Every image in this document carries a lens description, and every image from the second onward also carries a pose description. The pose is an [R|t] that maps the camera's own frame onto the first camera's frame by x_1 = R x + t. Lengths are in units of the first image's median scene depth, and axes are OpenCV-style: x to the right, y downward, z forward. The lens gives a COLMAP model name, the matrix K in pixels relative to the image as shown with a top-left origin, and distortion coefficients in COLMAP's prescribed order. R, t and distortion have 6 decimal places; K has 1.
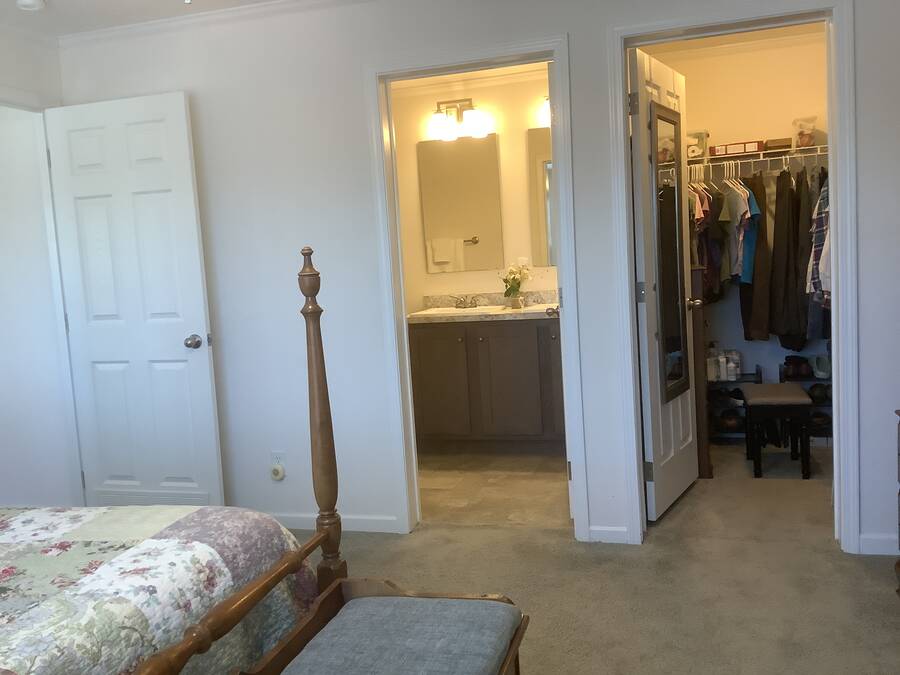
lens RADIAL K [[805.1, 0, 450.2], [0, 805.1, 337.1], [0, 0, 1]] dist [0.091679, -0.135892]
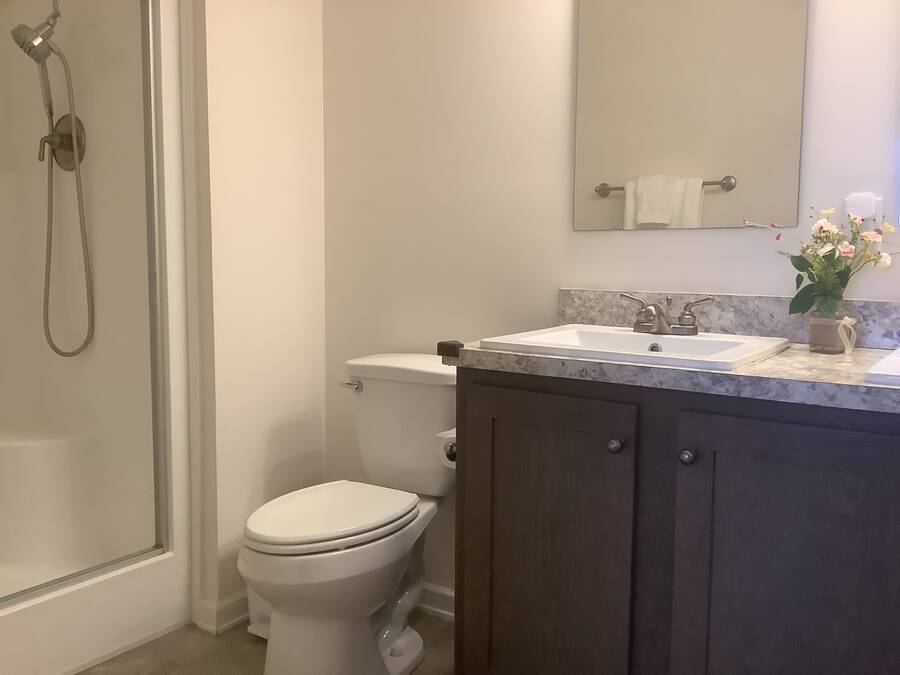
lens RADIAL K [[805.1, 0, 449.6], [0, 805.1, 338.9], [0, 0, 1]] dist [0.091679, -0.135892]
pose [[0.949221, 0.100892, -0.297993, 0.036887], [-0.094026, 0.994870, 0.037326, -0.038807], [0.300230, -0.007412, 0.953838, 0.650444]]
